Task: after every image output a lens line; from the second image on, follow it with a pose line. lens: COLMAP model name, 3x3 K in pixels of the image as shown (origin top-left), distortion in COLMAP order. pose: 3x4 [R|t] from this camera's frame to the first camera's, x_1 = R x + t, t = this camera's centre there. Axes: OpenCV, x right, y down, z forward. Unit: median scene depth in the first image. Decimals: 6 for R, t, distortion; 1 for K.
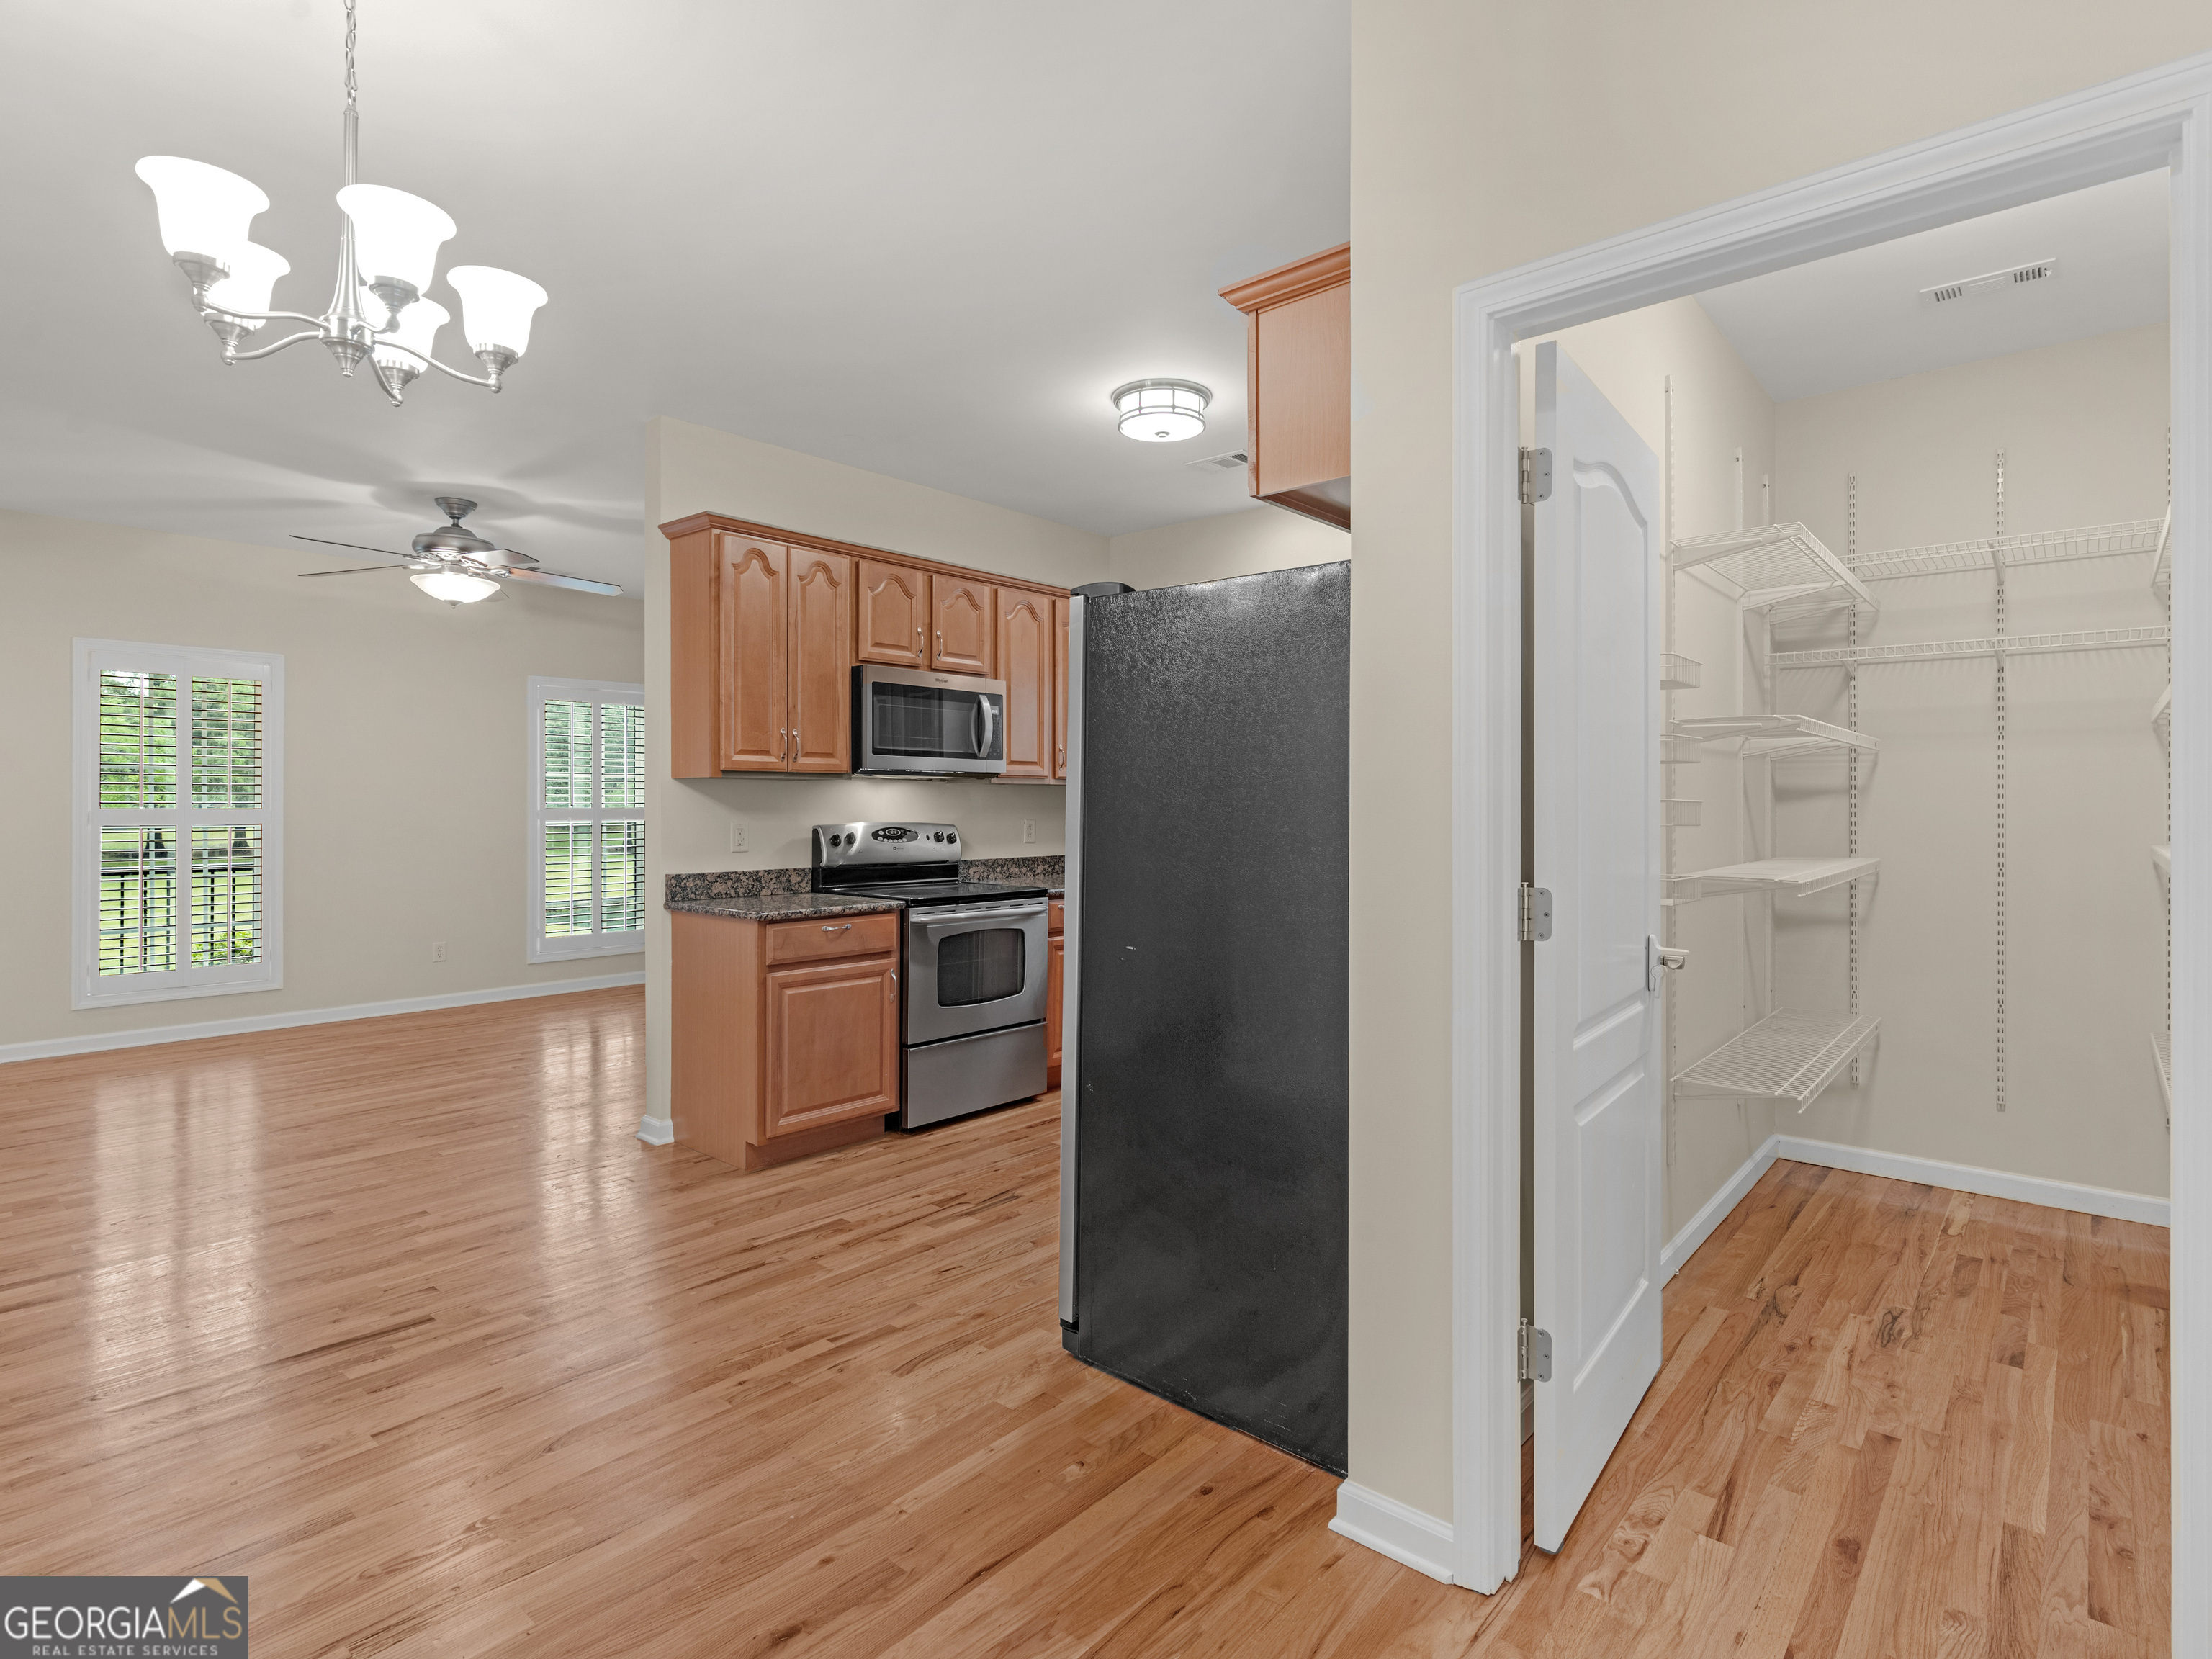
lens RADIAL K [[1138.4, 0, 1107.1], [0, 1138.4, 804.7], [0, 0, 1]] dist [-0.004255, 0.002828]
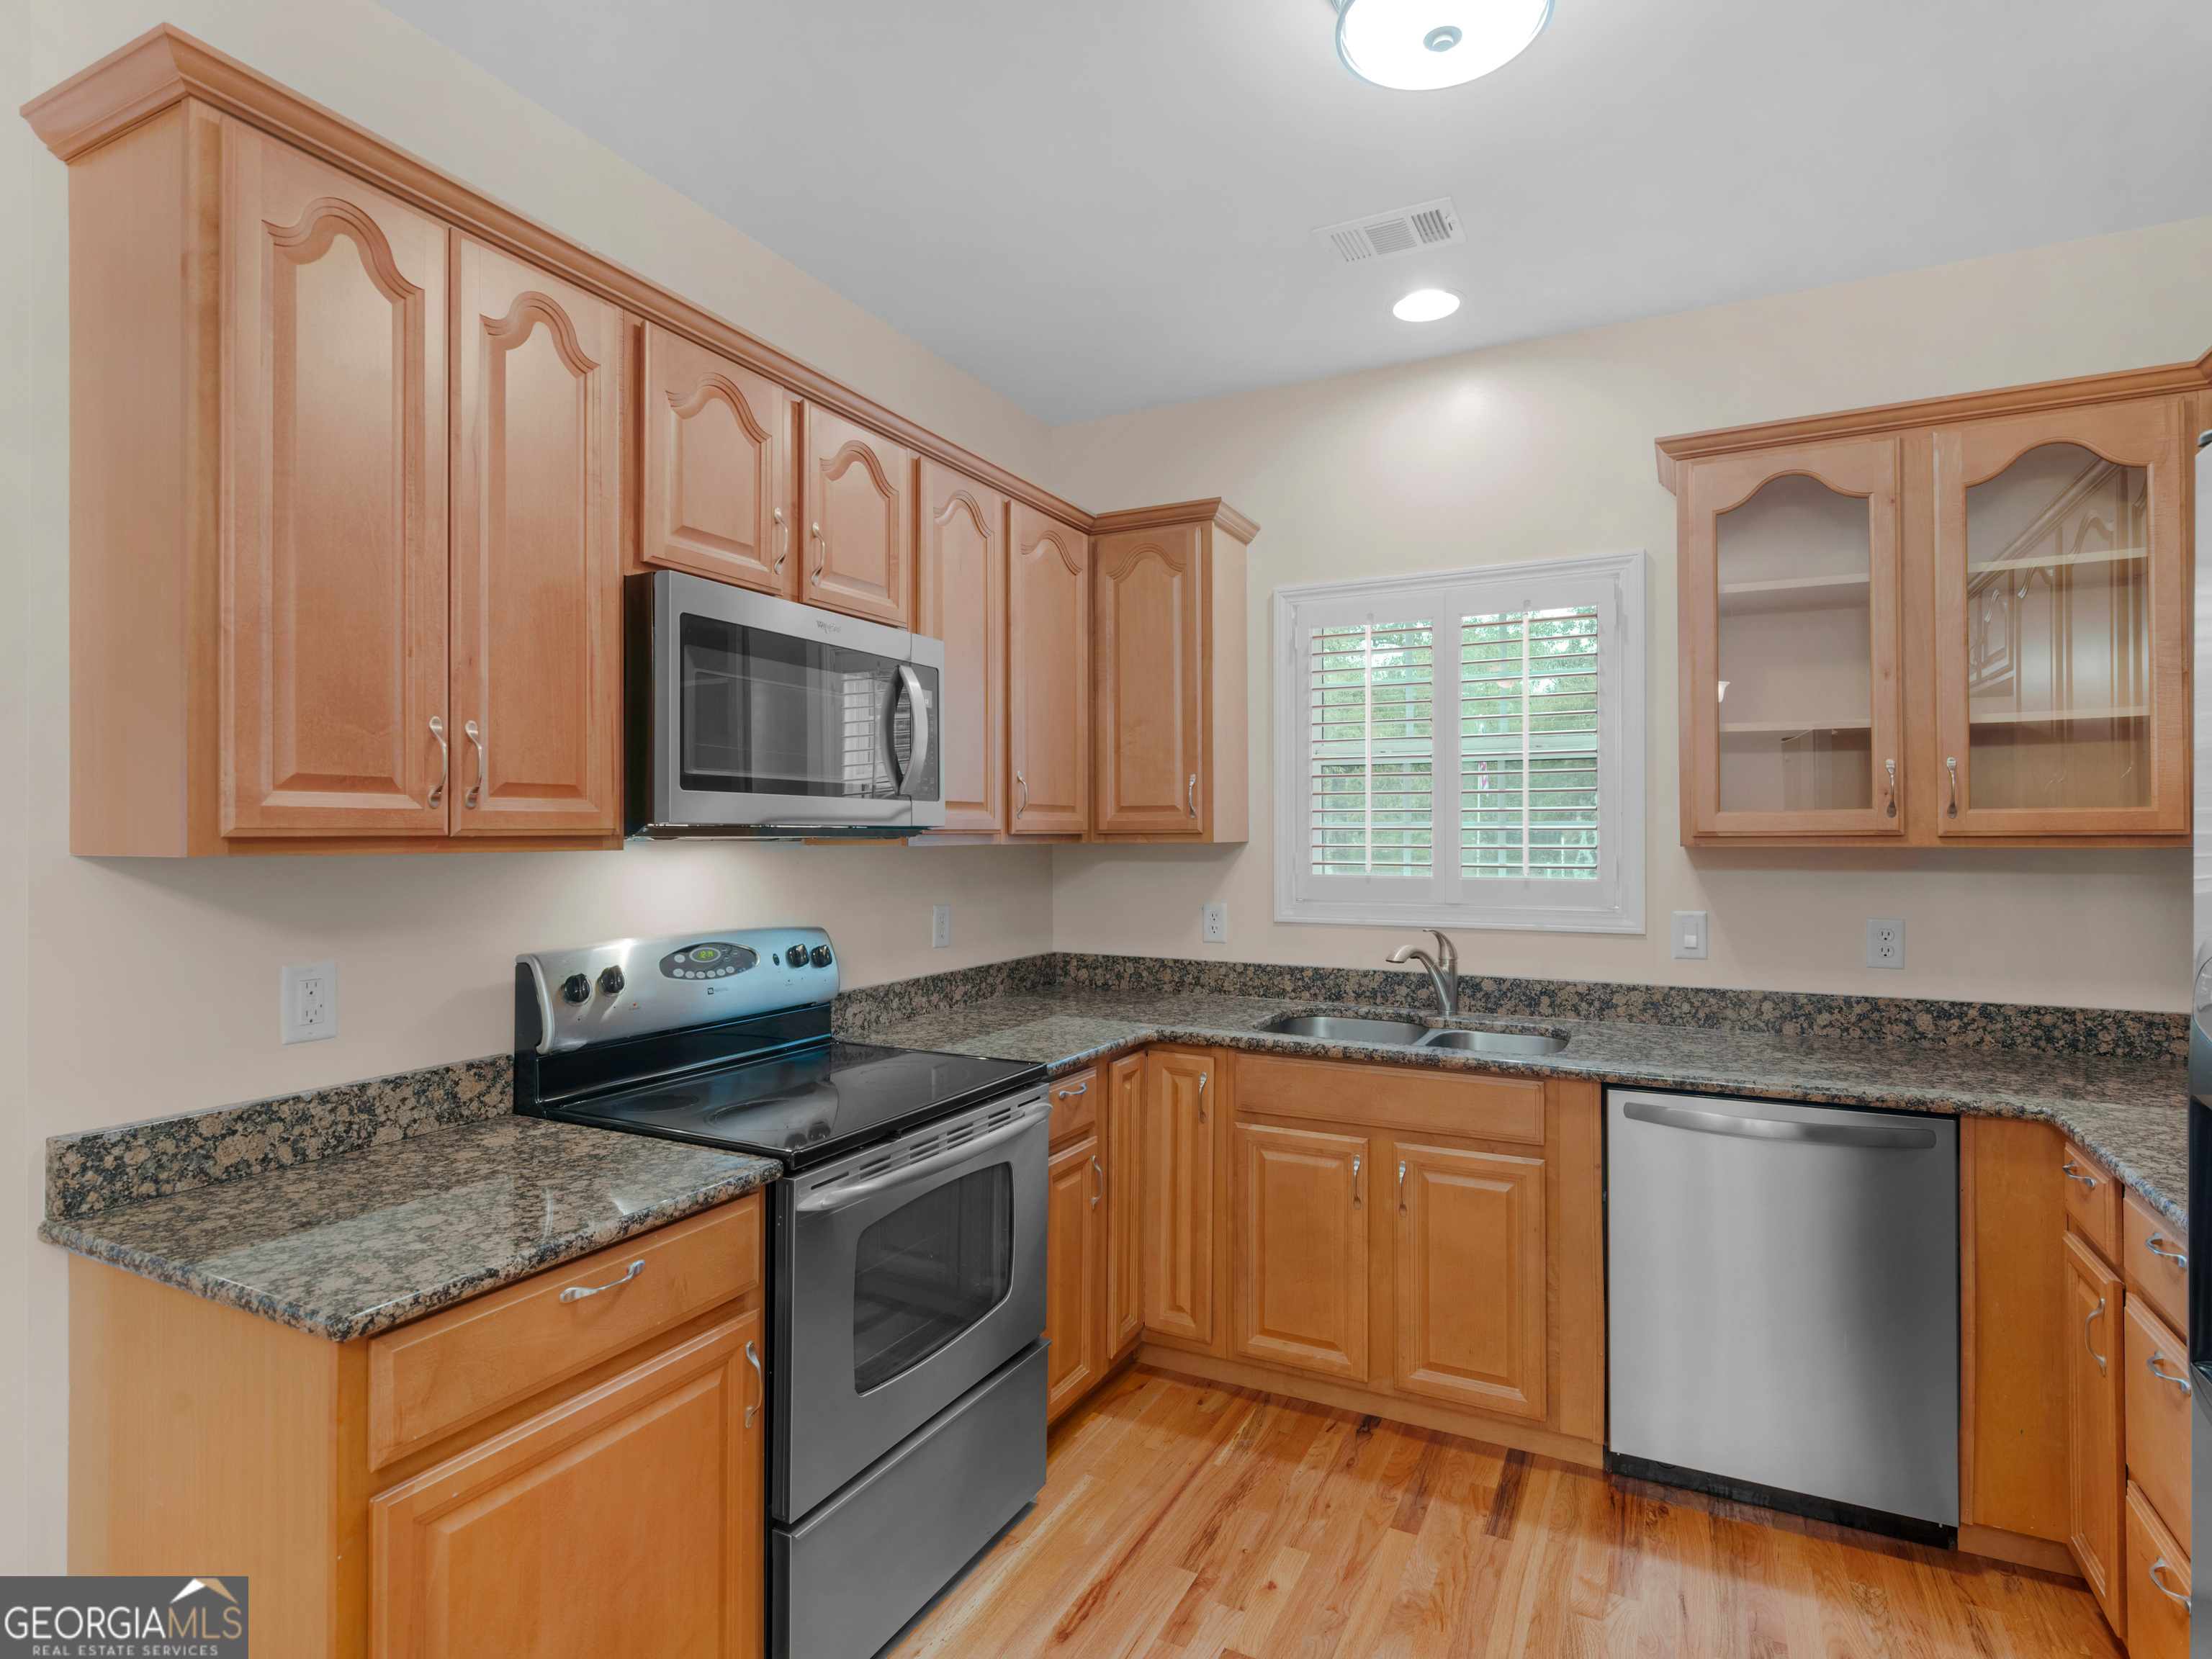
lens RADIAL K [[1138.4, 0, 1137.6], [0, 1138.4, 828.5], [0, 0, 1]] dist [-0.004255, 0.002828]
pose [[0.964779, -0.000607, 0.263061, -0.150710], [0.001791, 0.999989, -0.004263, -0.027281], [-0.263055, 0.004584, 0.964770, 0.543776]]
